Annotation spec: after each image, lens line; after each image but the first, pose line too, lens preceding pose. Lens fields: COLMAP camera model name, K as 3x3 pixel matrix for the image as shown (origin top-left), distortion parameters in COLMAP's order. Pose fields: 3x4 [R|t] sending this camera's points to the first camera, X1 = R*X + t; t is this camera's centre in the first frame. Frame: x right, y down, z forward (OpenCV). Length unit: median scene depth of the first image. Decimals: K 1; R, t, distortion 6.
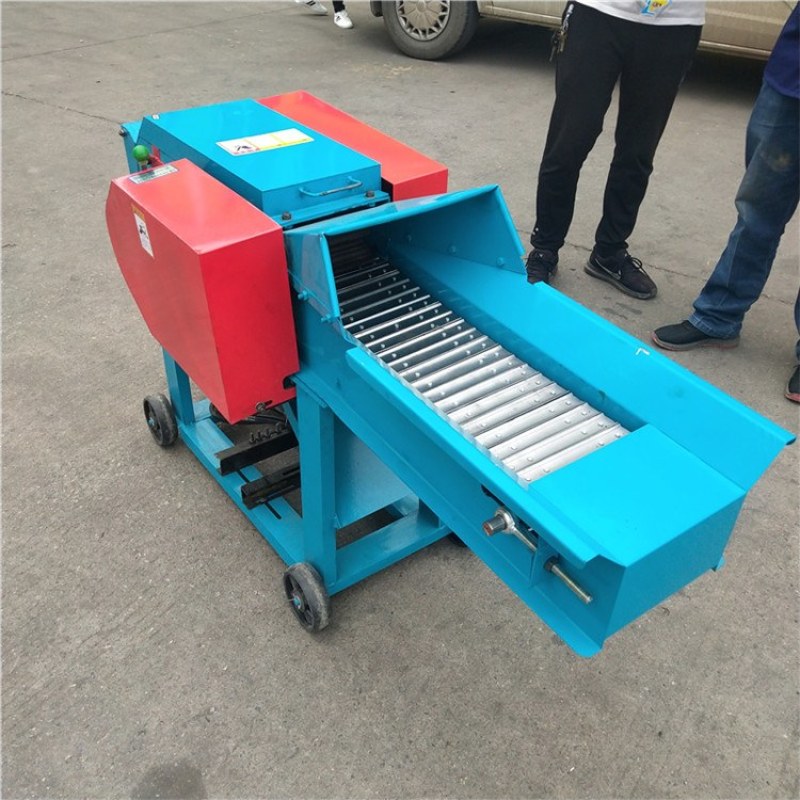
lens RADIAL K [[820.4, 0, 401.6], [0, 820.4, 393.7], [0, 0, 1]] dist [0.017168, 0.000000]
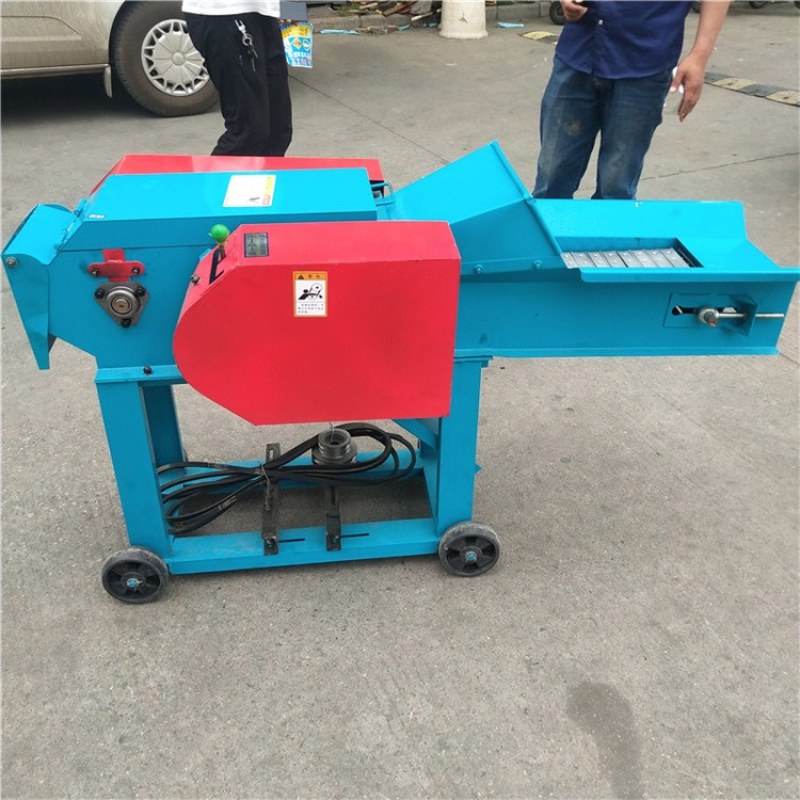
lens RADIAL K [[820.4, 0, 397.1], [0, 820.4, 397.0], [0, 0, 1]] dist [0.017168, 0.000000]
pose [[0.502477, -0.486633, 0.714636, -0.905585], [0.499450, 0.838072, 0.219512, -0.231431], [-0.705738, 0.246626, 0.664161, 0.294719]]
